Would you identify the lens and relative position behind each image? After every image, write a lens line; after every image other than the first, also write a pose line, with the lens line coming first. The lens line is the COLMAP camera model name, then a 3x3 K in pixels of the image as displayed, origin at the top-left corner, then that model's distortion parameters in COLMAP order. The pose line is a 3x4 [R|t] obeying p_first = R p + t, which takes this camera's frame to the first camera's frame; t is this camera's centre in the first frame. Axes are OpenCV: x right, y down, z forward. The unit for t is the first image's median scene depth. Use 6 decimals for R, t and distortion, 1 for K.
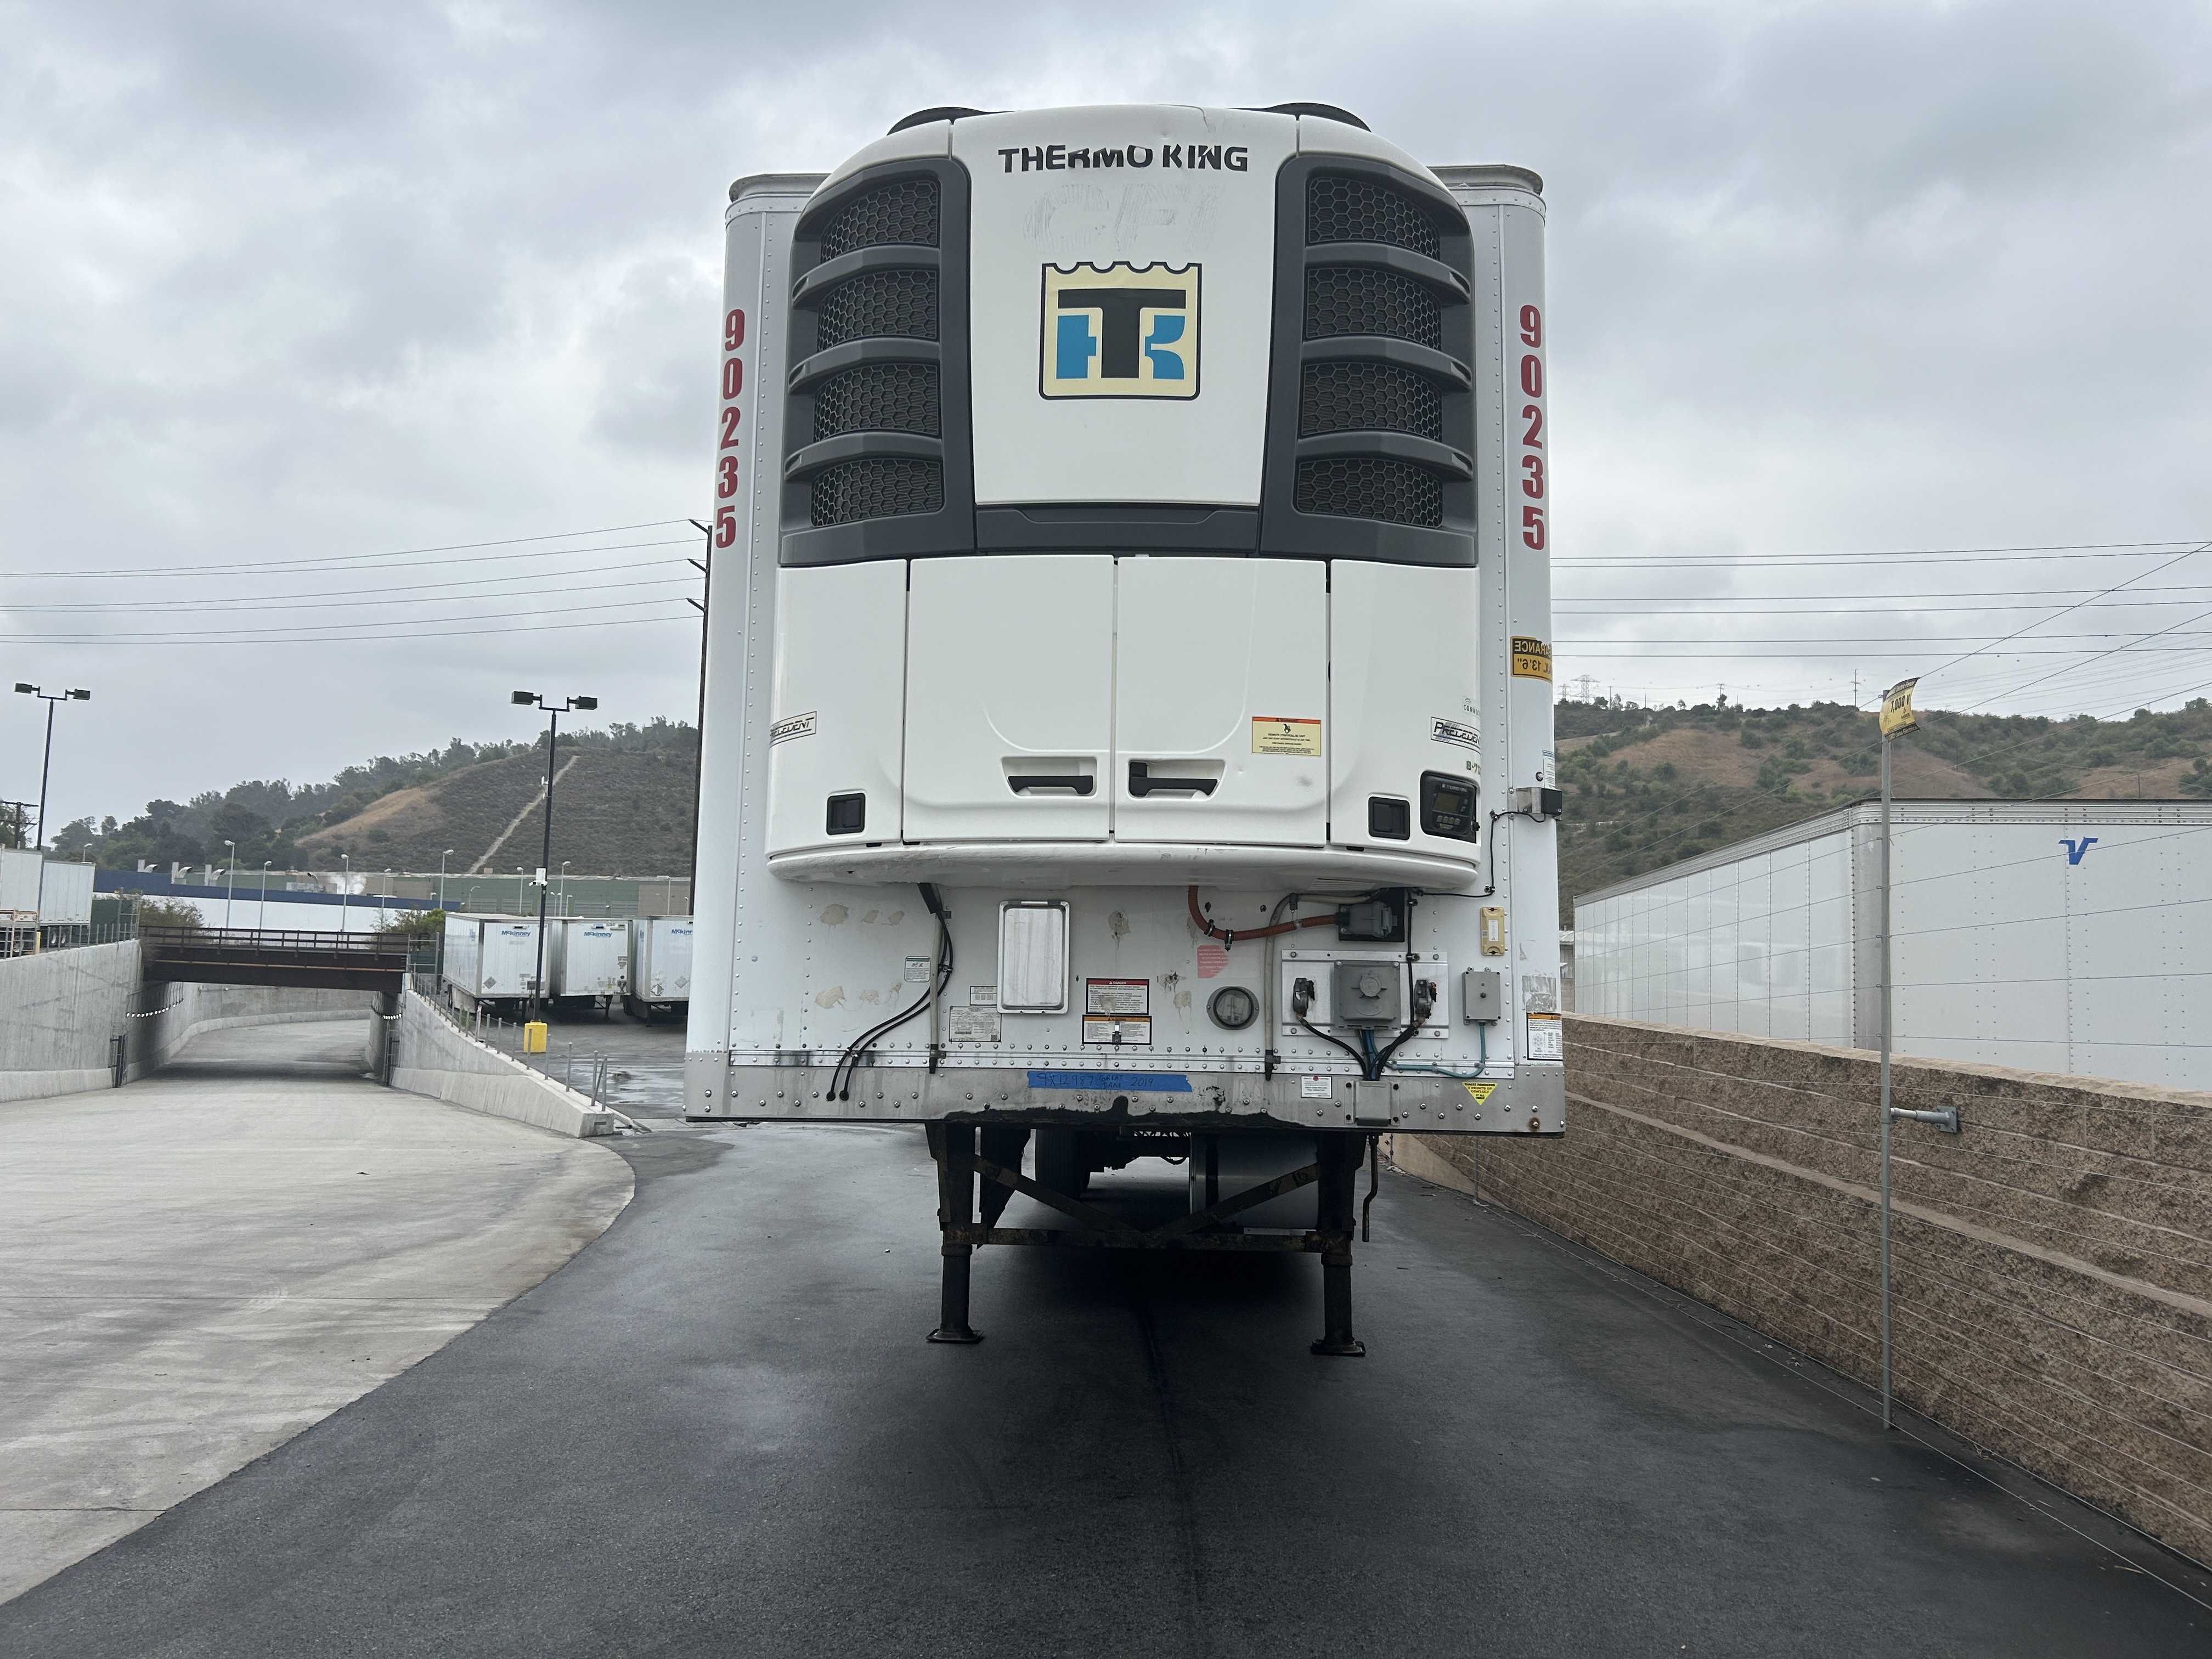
lens RADIAL K [[1648.3, 0, 1106.0], [0, 1648.3, 829.5], [0, 0, 1]] dist [0.132300, -0.001127]
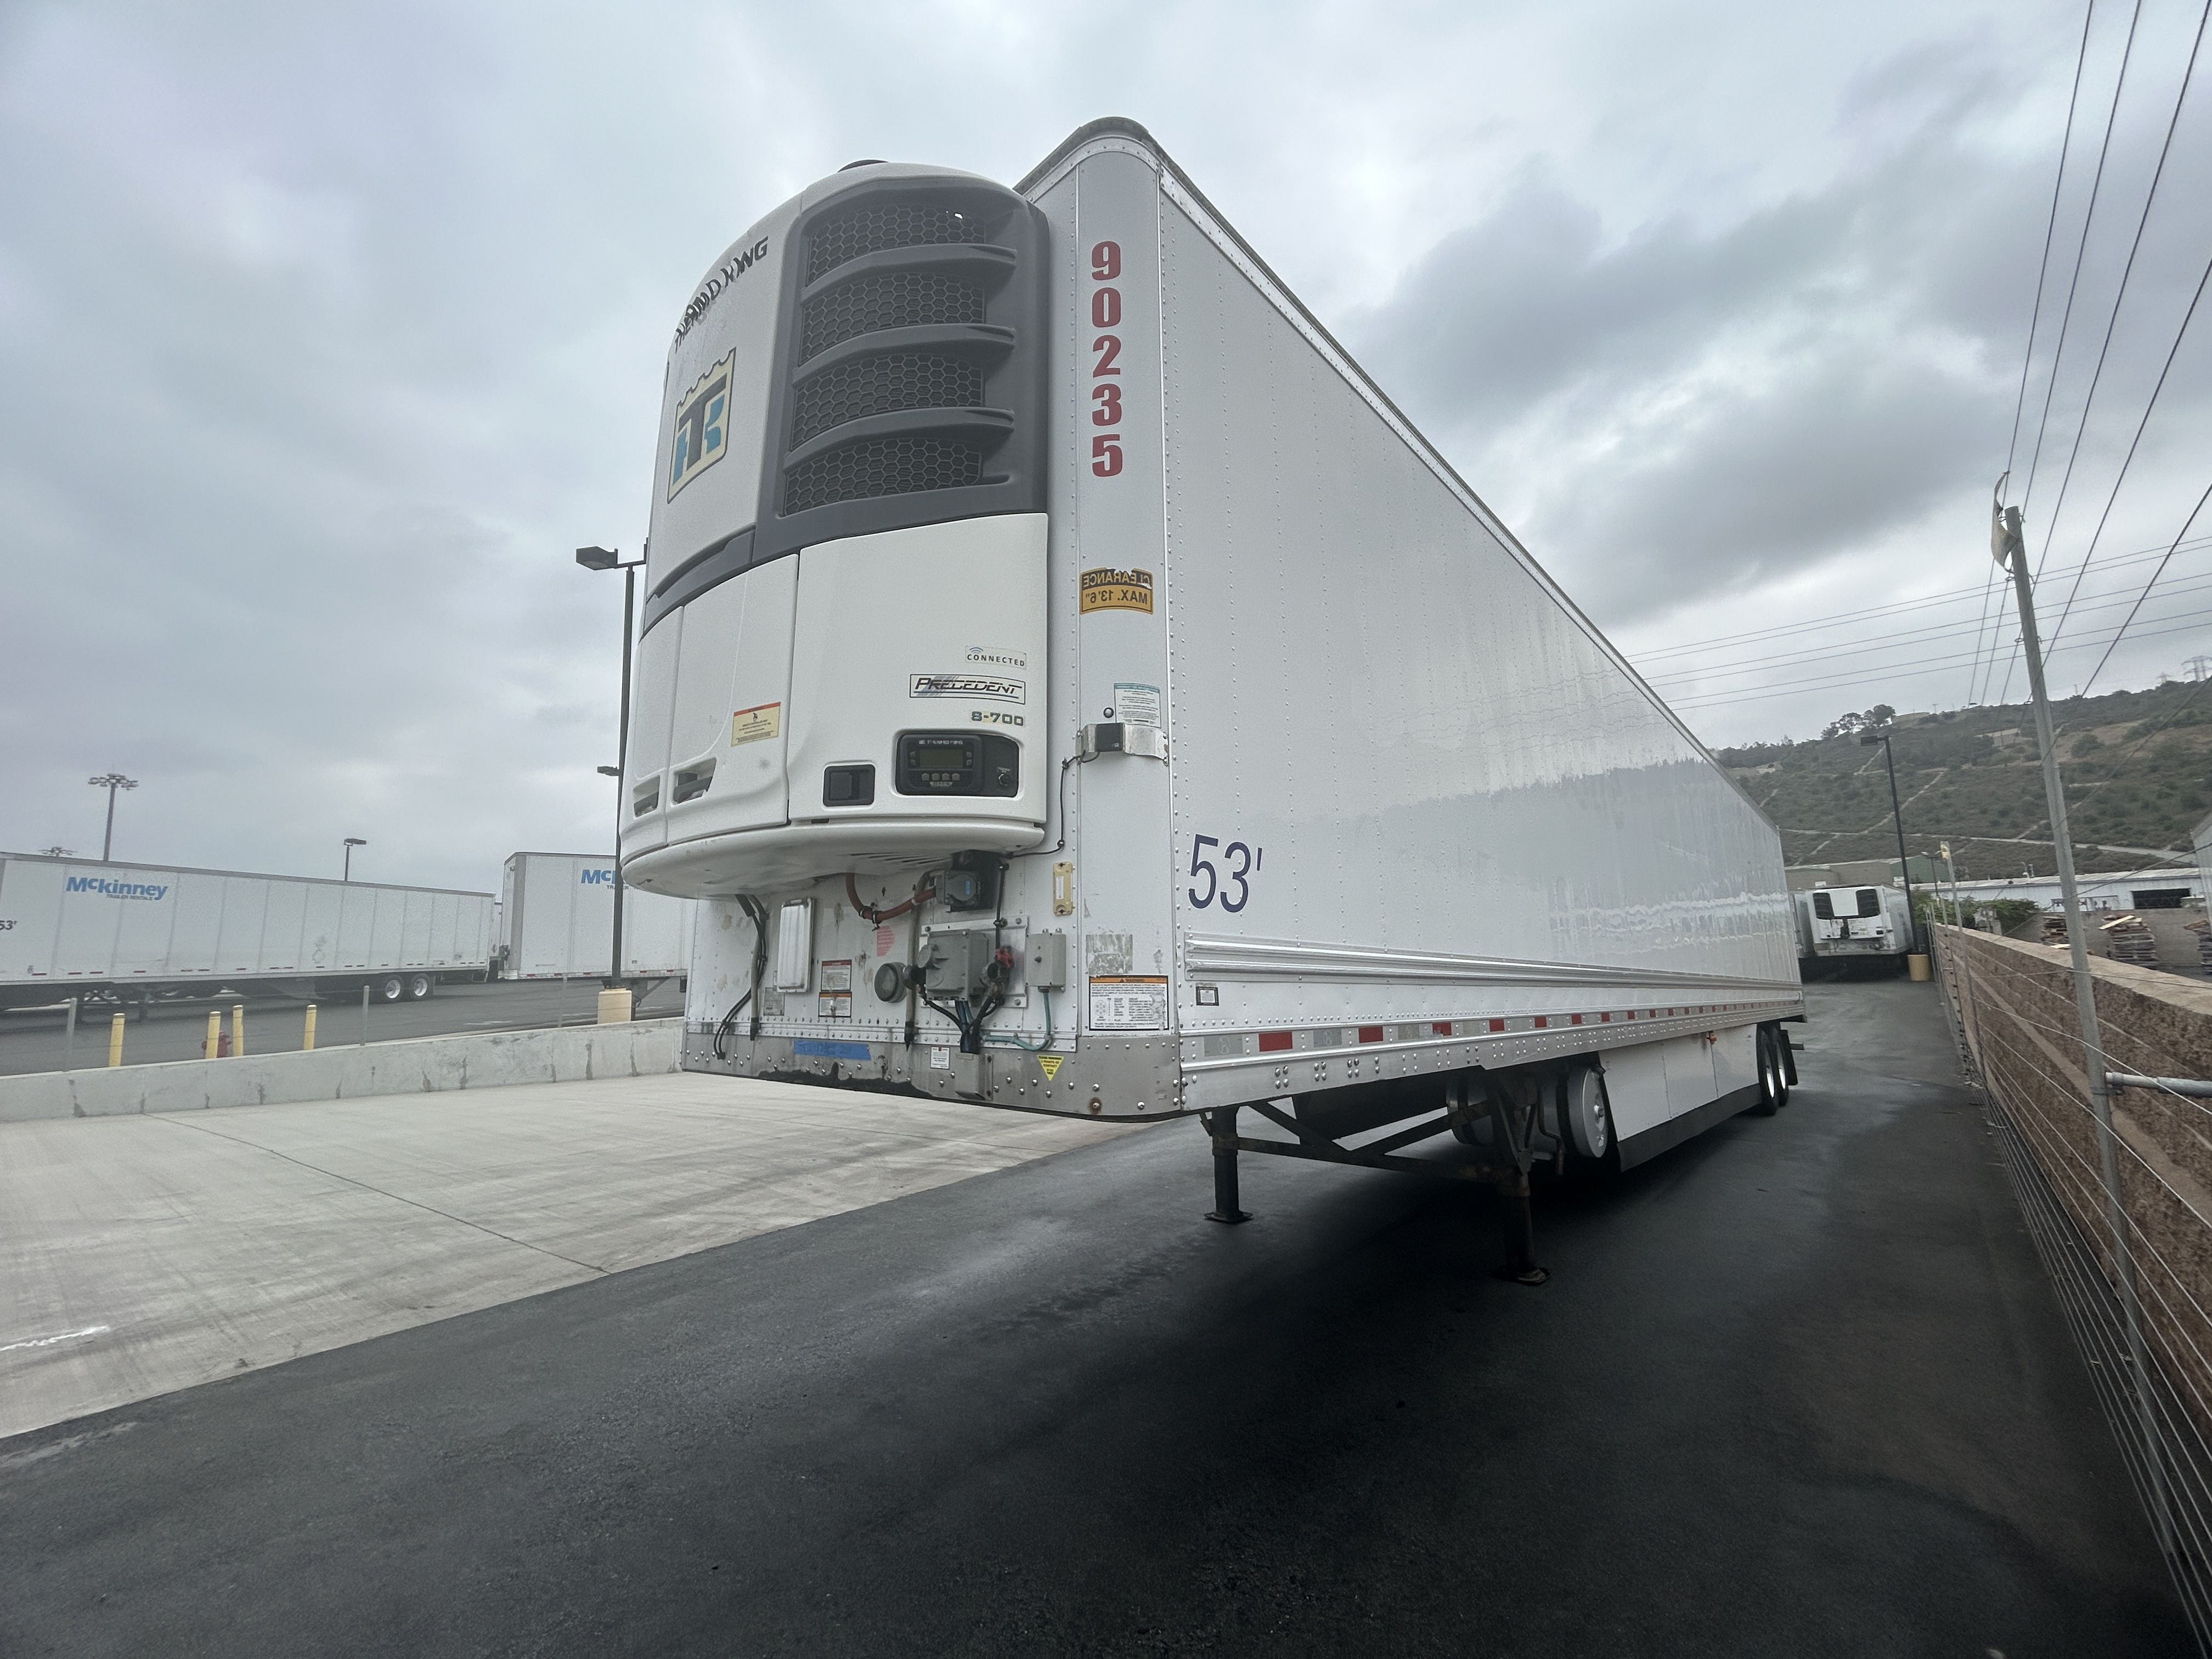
lens RADIAL K [[896.9, 0, 1106.0], [0, 896.9, 829.5], [0, 0, 1]] dist [0.027302, 0.000034]
pose [[0.753843, -0.138659, -0.642258, 0.576581], [0.102758, 0.990331, -0.093194, 0.078023], [0.648970, 0.004256, 0.760802, 0.642227]]
